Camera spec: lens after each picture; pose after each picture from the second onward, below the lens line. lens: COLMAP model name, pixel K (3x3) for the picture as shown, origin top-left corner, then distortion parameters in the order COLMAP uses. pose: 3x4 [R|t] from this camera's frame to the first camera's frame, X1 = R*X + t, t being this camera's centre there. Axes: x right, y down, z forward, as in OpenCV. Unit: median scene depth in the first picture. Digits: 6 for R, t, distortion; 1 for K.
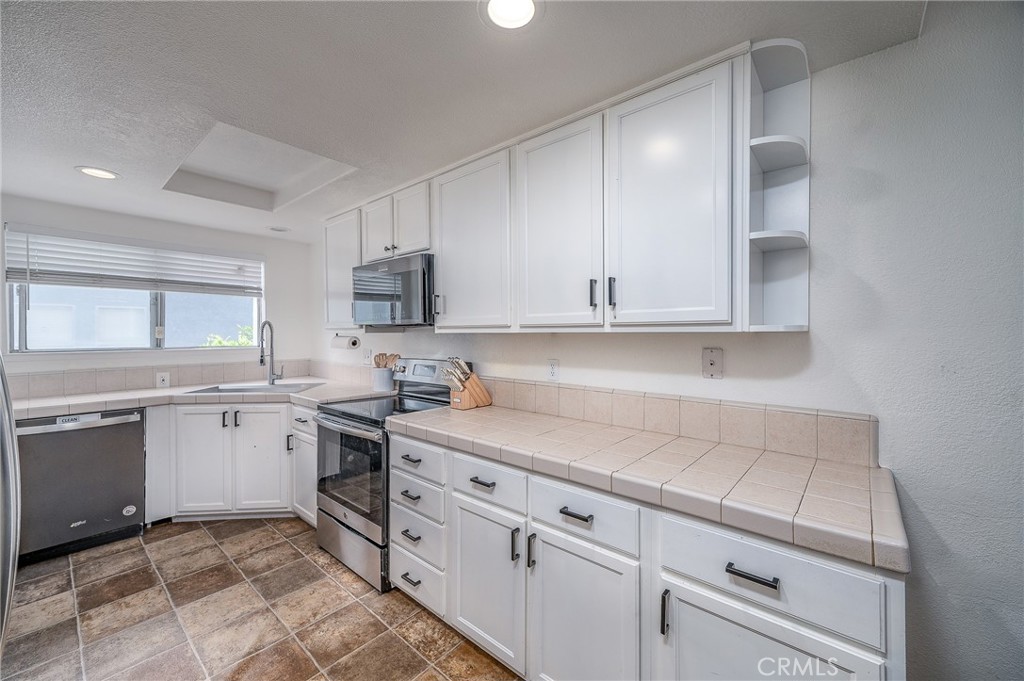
lens RADIAL K [[402.9, 0, 520.3], [0, 402.9, 335.3], [0, 0, 1]] dist [0.016406, -0.000156]
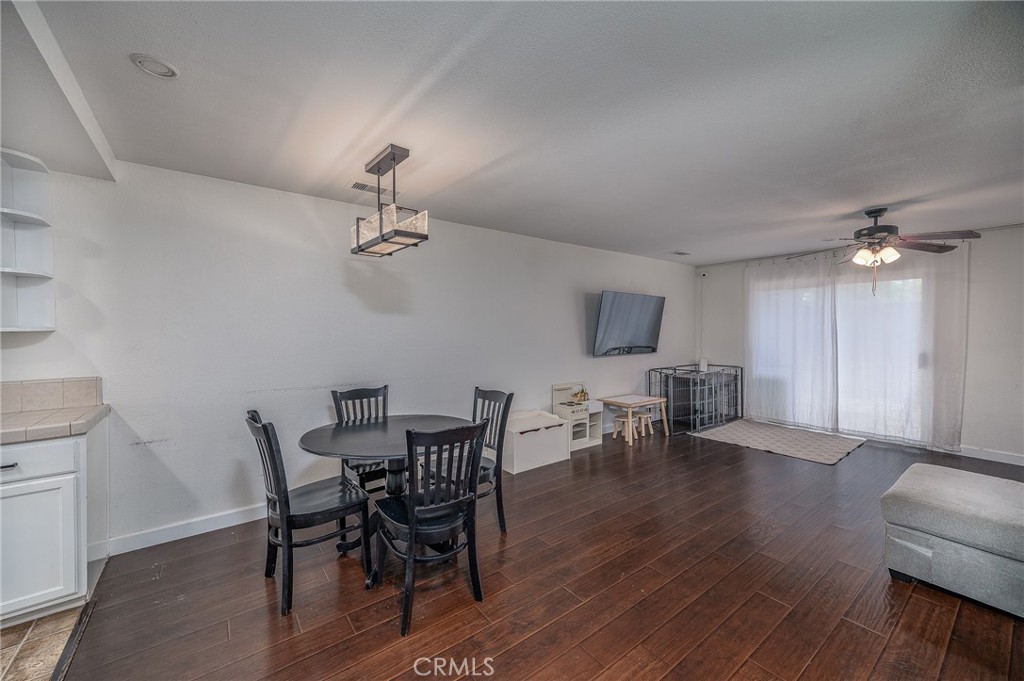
lens RADIAL K [[415.3, 0, 507.0], [0, 415.3, 335.7], [0, 0, 1]] dist [0.001673, 0.000189]
pose [[0.247488, -0.015332, 0.968770, -0.243970], [0.016896, 0.999791, 0.011506, 0.011707], [-0.968744, 0.013521, 0.247695, -0.624219]]
